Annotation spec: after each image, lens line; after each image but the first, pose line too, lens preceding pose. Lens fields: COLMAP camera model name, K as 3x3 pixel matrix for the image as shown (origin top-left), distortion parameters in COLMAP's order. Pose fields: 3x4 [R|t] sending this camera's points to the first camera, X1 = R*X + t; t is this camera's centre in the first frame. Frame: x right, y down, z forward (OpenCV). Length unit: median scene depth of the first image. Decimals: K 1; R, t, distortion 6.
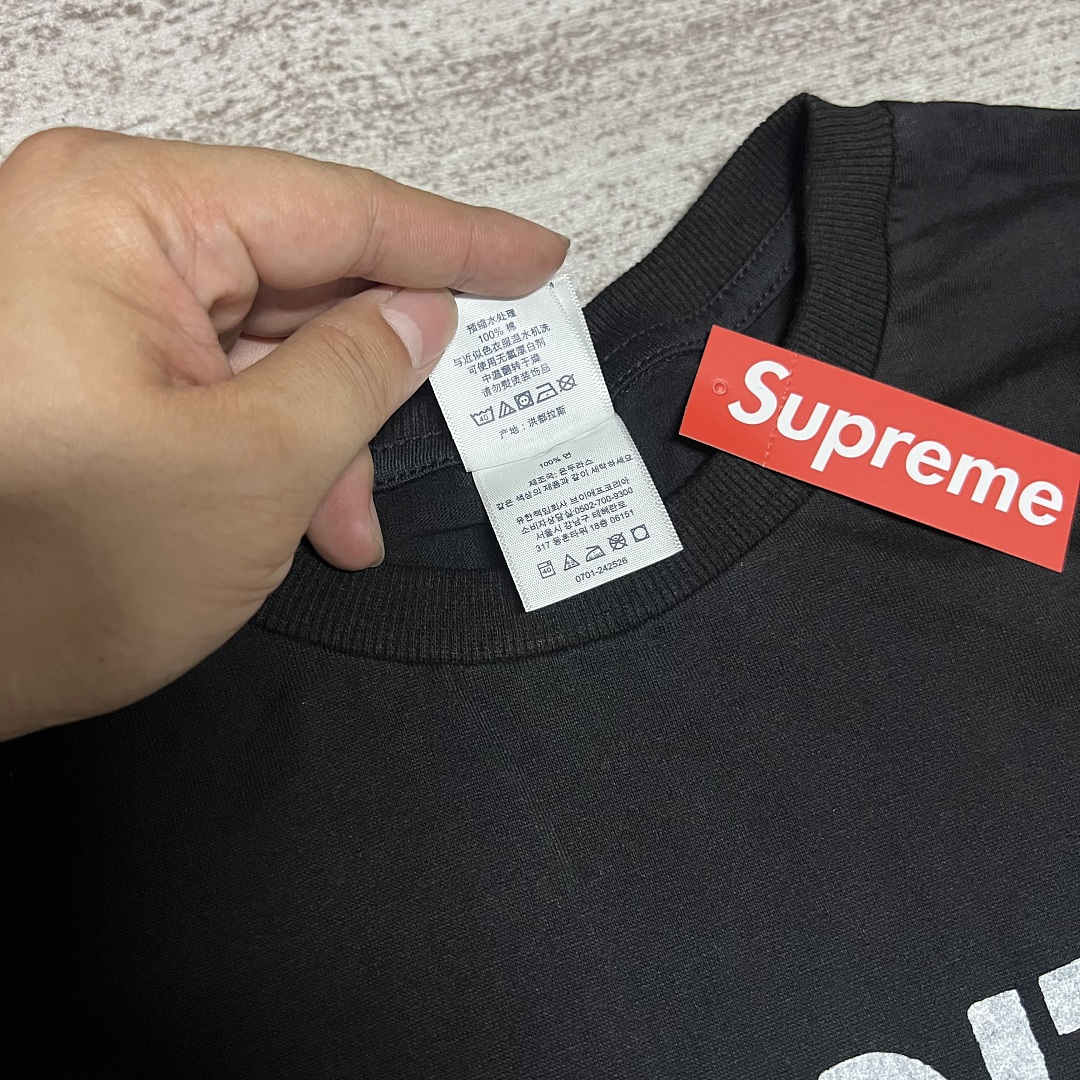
lens RADIAL K [[1181.5, 0, 544.4], [0, 1181.5, 538.7], [0, 0, 1]] dist [0.017700, -0.024246]
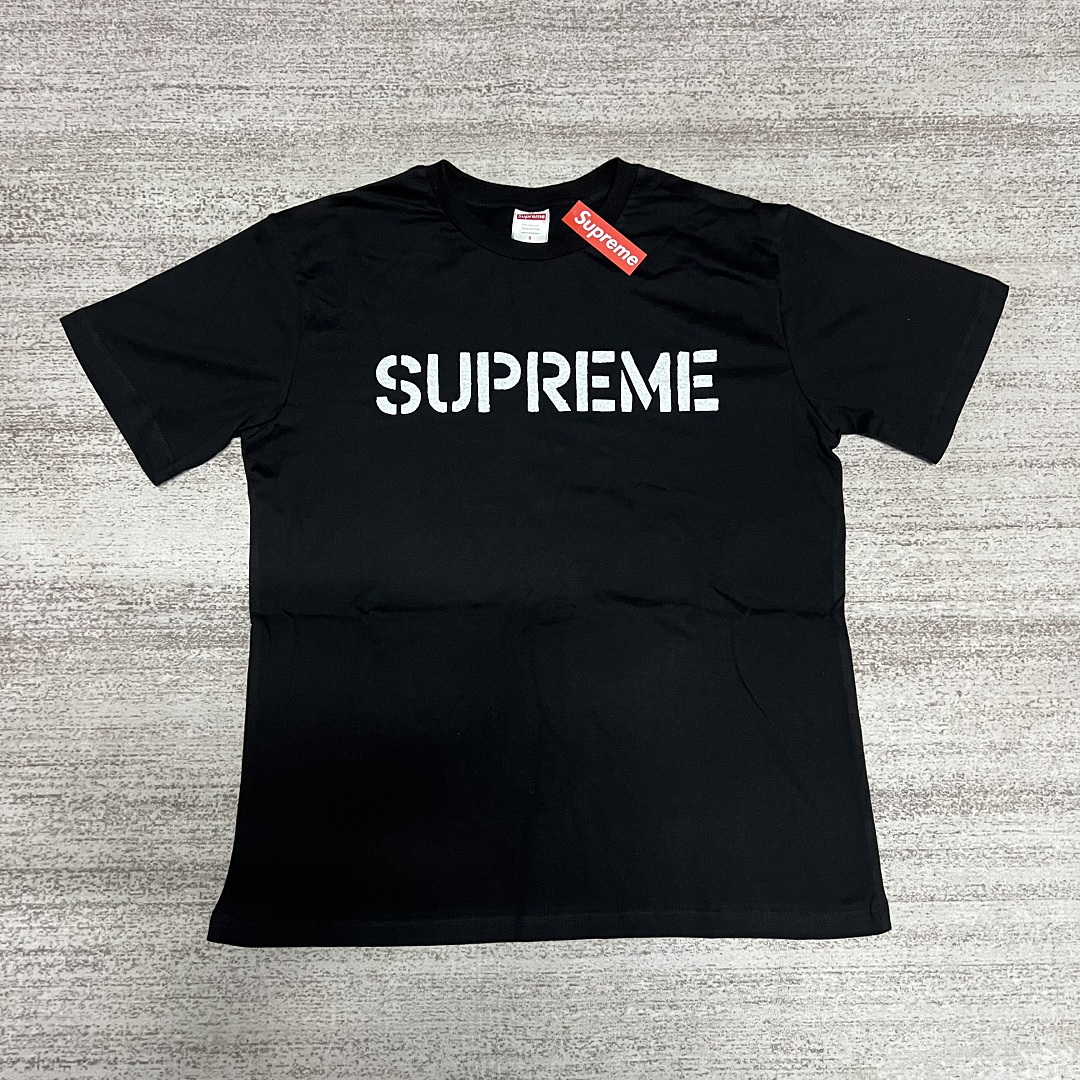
lens RADIAL K [[1110.0, 0, 542.4], [0, 1110.0, 540.5], [0, 0, 1]] dist [-0.007135, 0.022518]
pose [[0.944241, 0.318209, -0.084572, 0.694179], [-0.305909, 0.942851, 0.132101, 0.460704], [0.121774, -0.098864, 0.987622, -2.986814]]
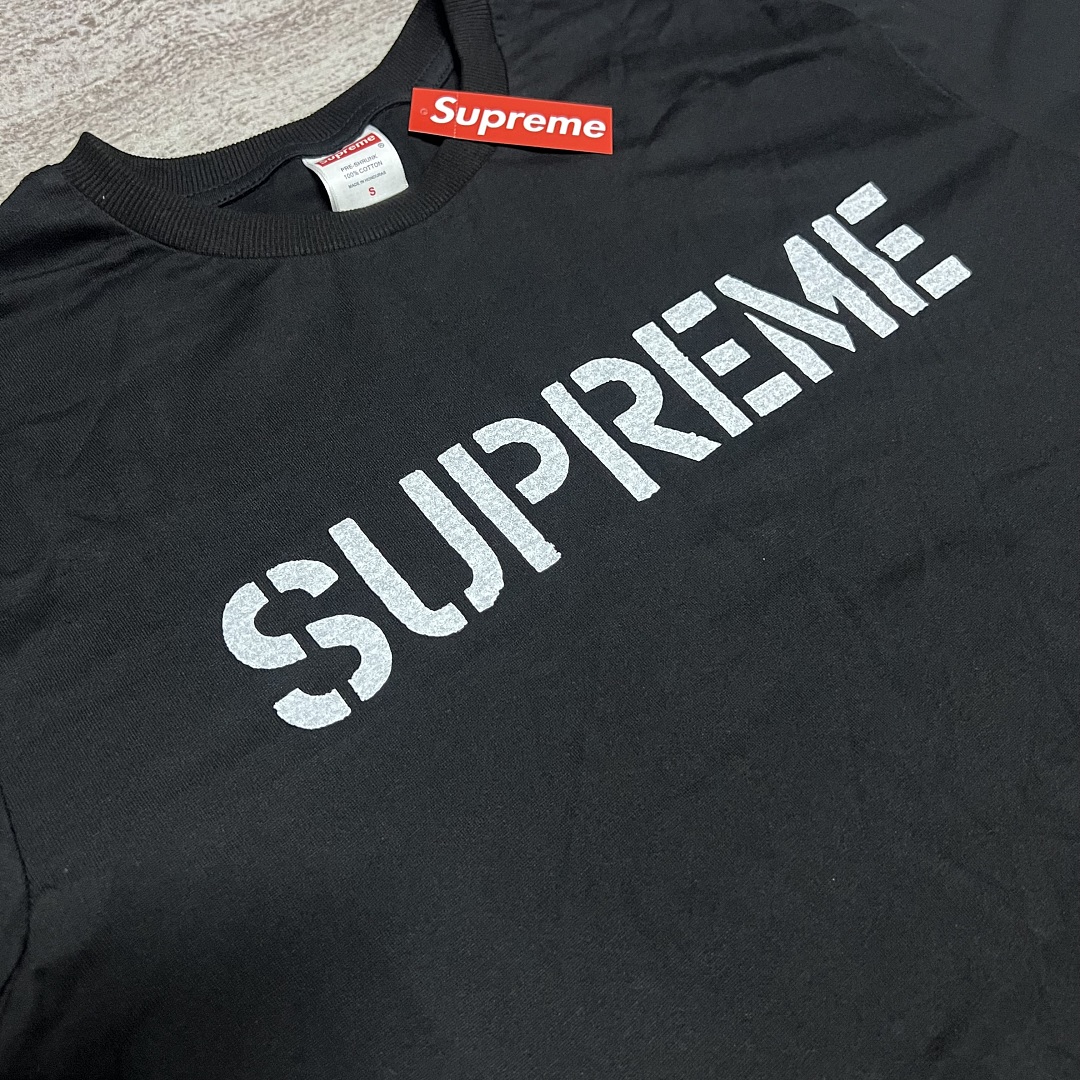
lens RADIAL K [[1109.1, 0, 544.3], [0, 1109.1, 539.0], [0, 0, 1]] dist [0.017013, -0.022405]
pose [[0.946508, -0.279218, 0.161738, -0.157157], [0.301515, 0.943844, -0.135081, 0.754582], [-0.114938, 0.176622, 0.977545, -0.635598]]
